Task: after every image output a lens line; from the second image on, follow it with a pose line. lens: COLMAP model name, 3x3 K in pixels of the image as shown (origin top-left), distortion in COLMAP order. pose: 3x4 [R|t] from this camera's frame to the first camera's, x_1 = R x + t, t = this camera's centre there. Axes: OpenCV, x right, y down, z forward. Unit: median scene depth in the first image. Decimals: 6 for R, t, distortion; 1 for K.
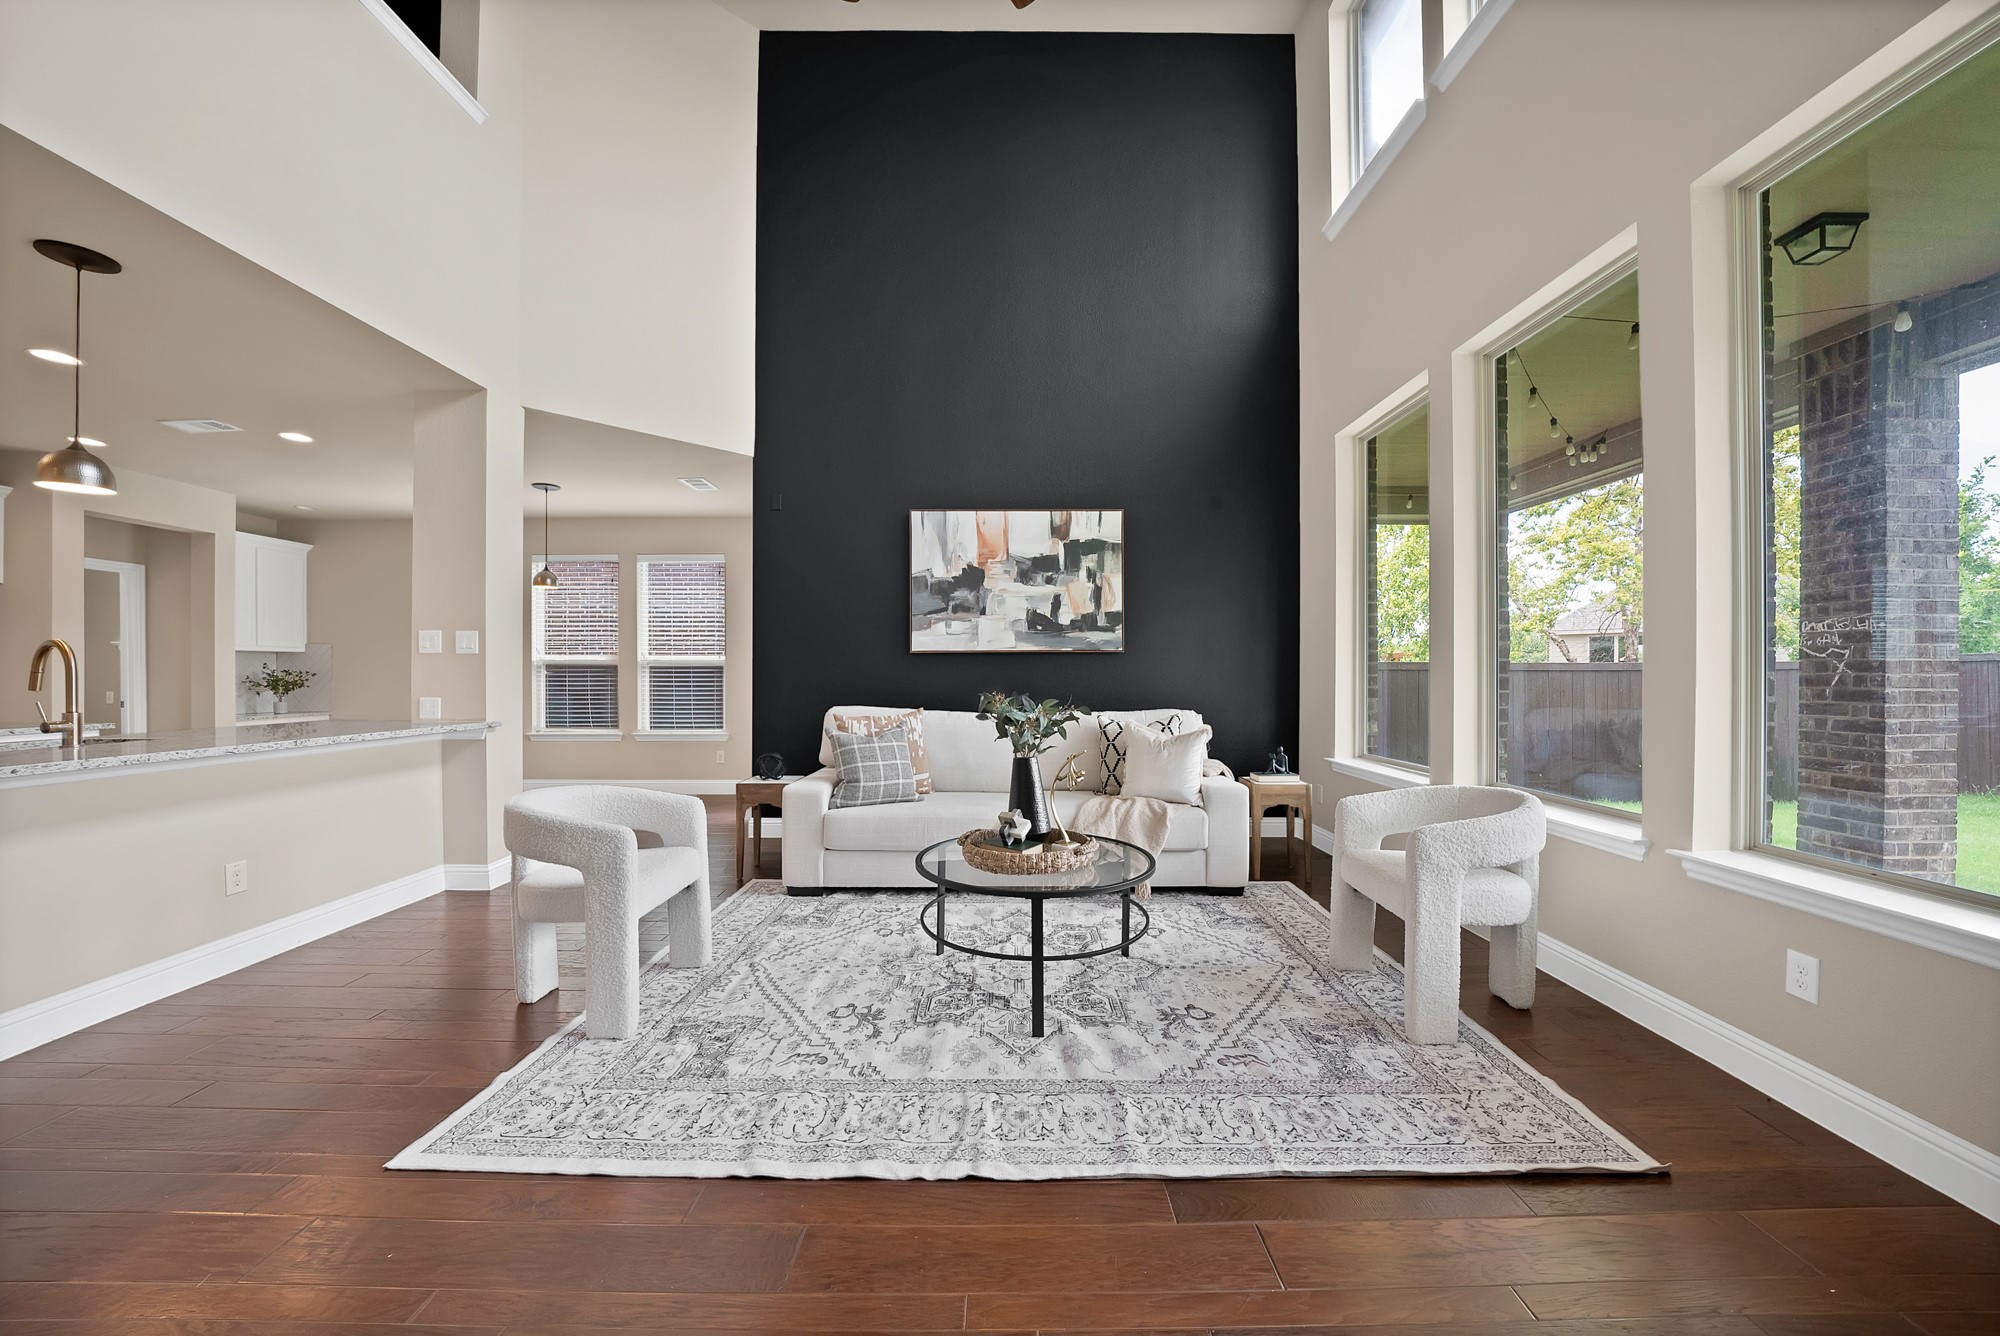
lens RADIAL K [[719.6, 0, 1001.9], [0, 719.6, 676.5], [0, 0, 1]] dist [-0.020152, 0.000066]
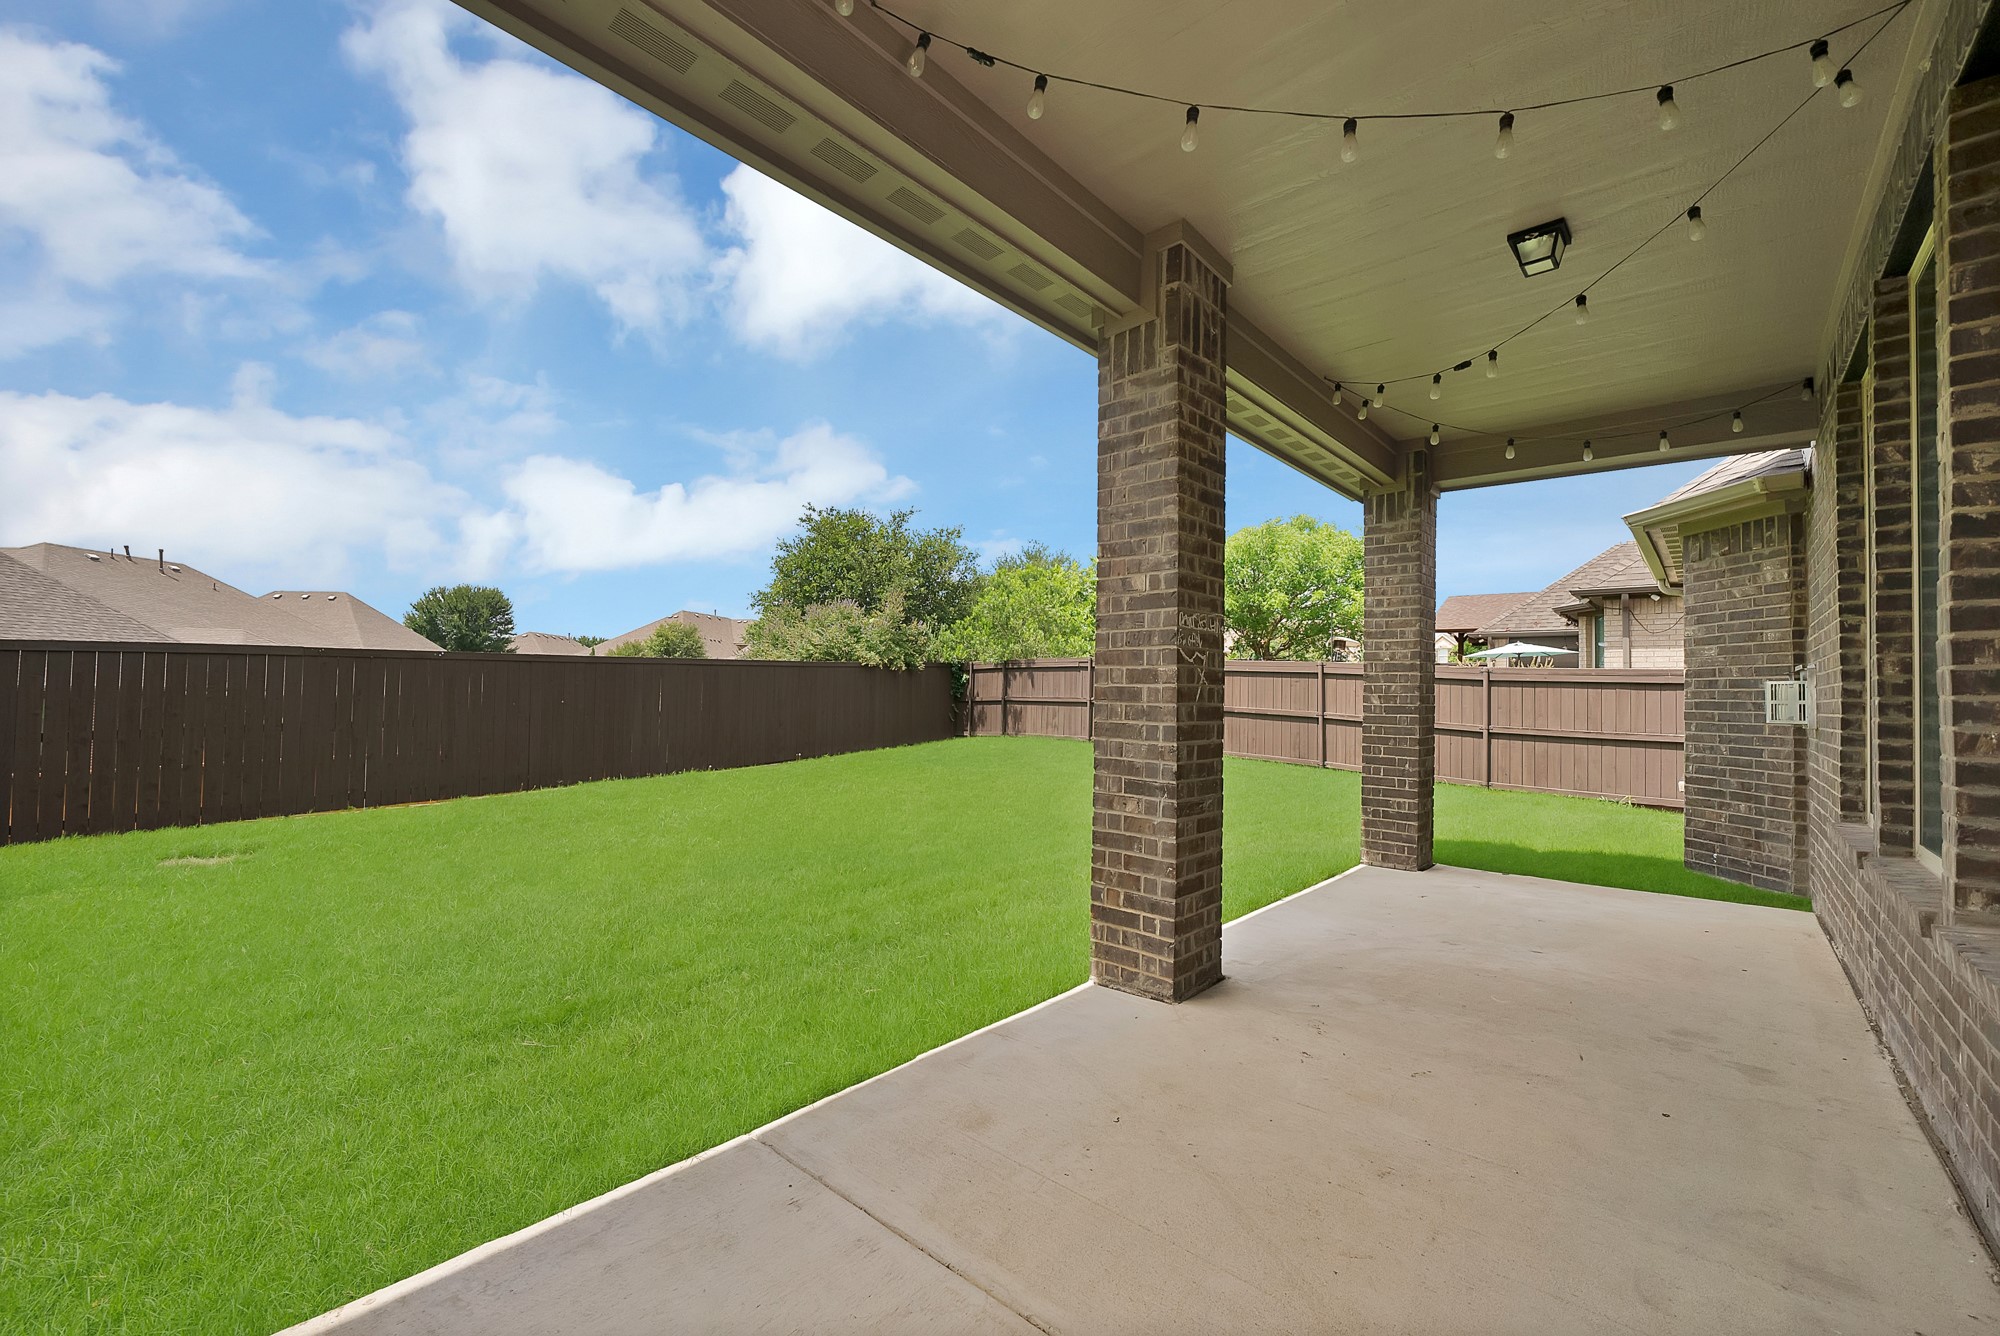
lens RADIAL K [[793.4, 0, 993.1], [0, 793.4, 694.5], [0, 0, 1]] dist [0.031112, 0.000037]
pose [[-0.729761, -0.015256, 0.683532, 0.548798], [-0.017580, 0.999839, 0.003547, 0.004798], [-0.683476, -0.009429, -0.729912, 1.294771]]
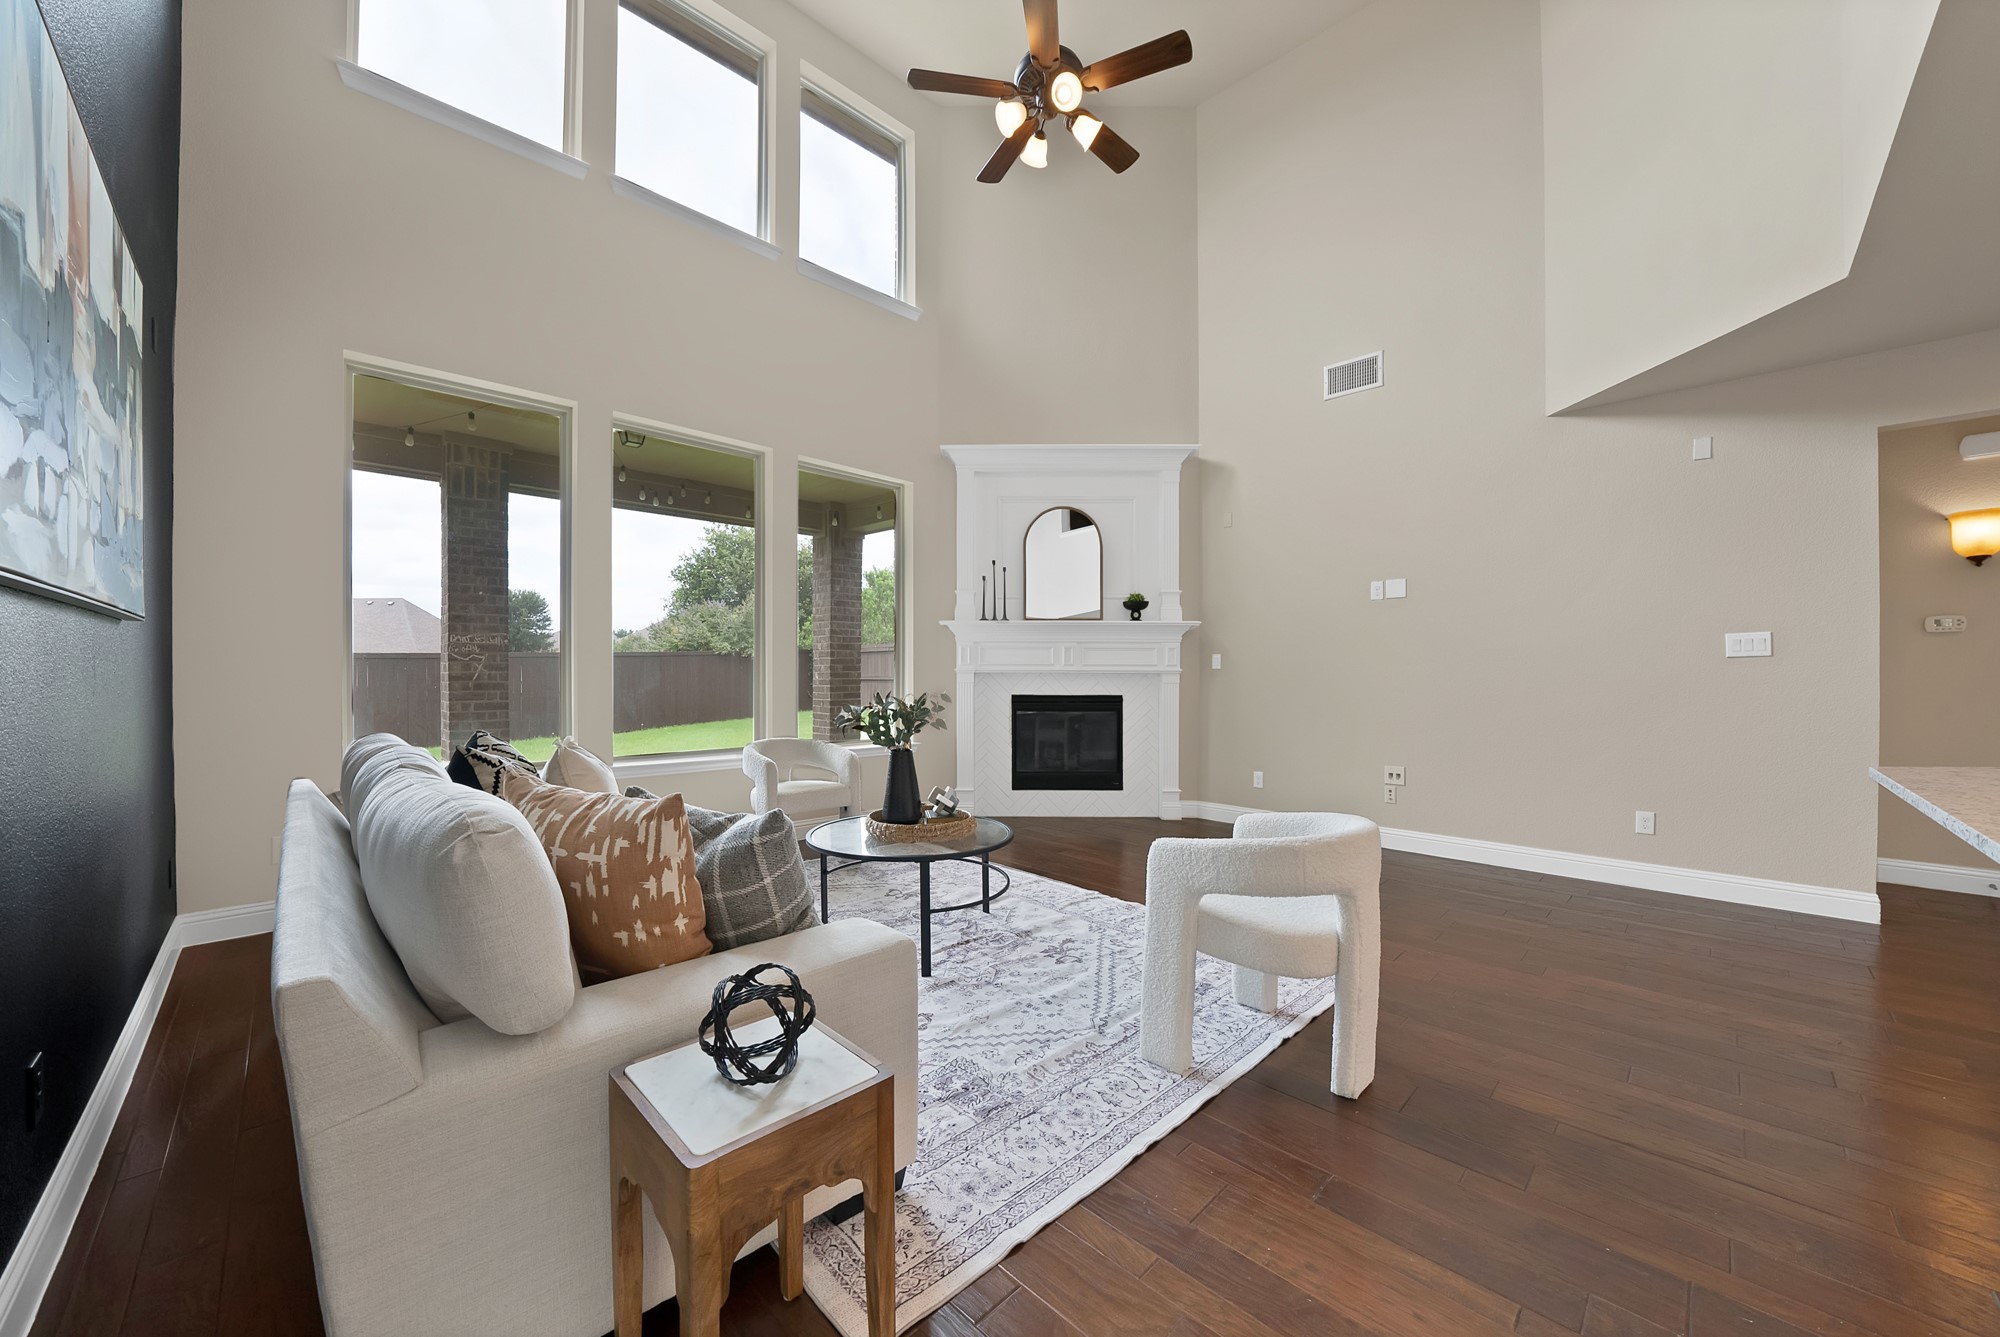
lens RADIAL K [[730.8, 0, 996.0], [0, 730.8, 676.0], [0, 0, 1]] dist [-0.022848, 0.000381]
pose [[-0.705716, -0.005210, 0.708476, -0.477716], [0.000381, 0.999970, 0.007734, -0.004782], [-0.708495, 0.005728, -0.705693, 0.936638]]
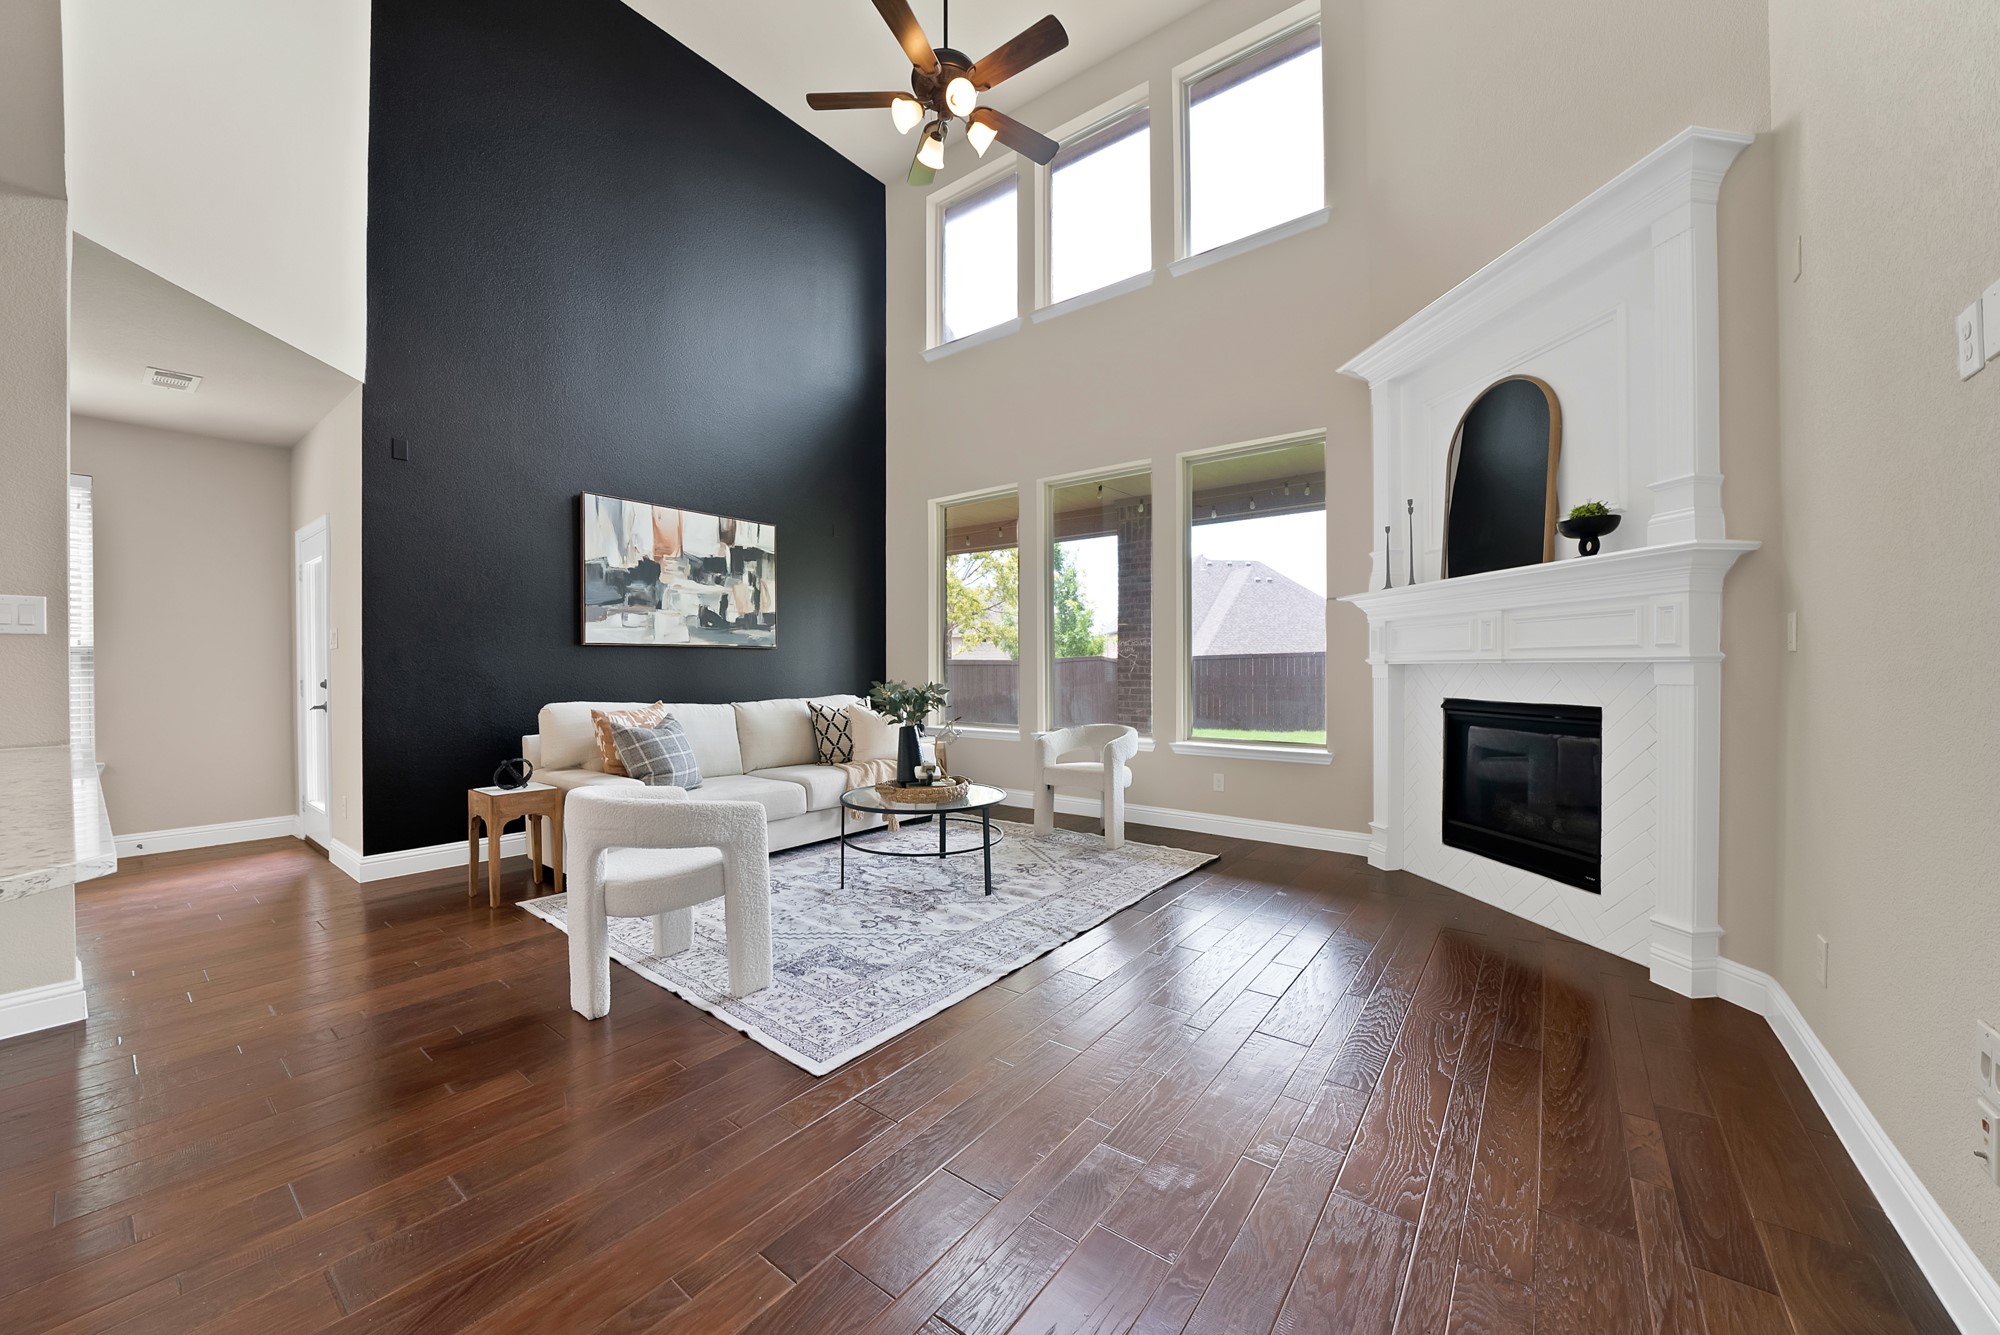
lens RADIAL K [[730.8, 0, 996.0], [0, 730.8, 675.0], [0, 0, 1]] dist [-0.022848, 0.000381]
pose [[0.610565, -0.009734, 0.791906, -0.547581], [0.005769, 0.999953, 0.007843, 0.001934], [-0.791945, -0.000220, 0.610592, 0.001107]]
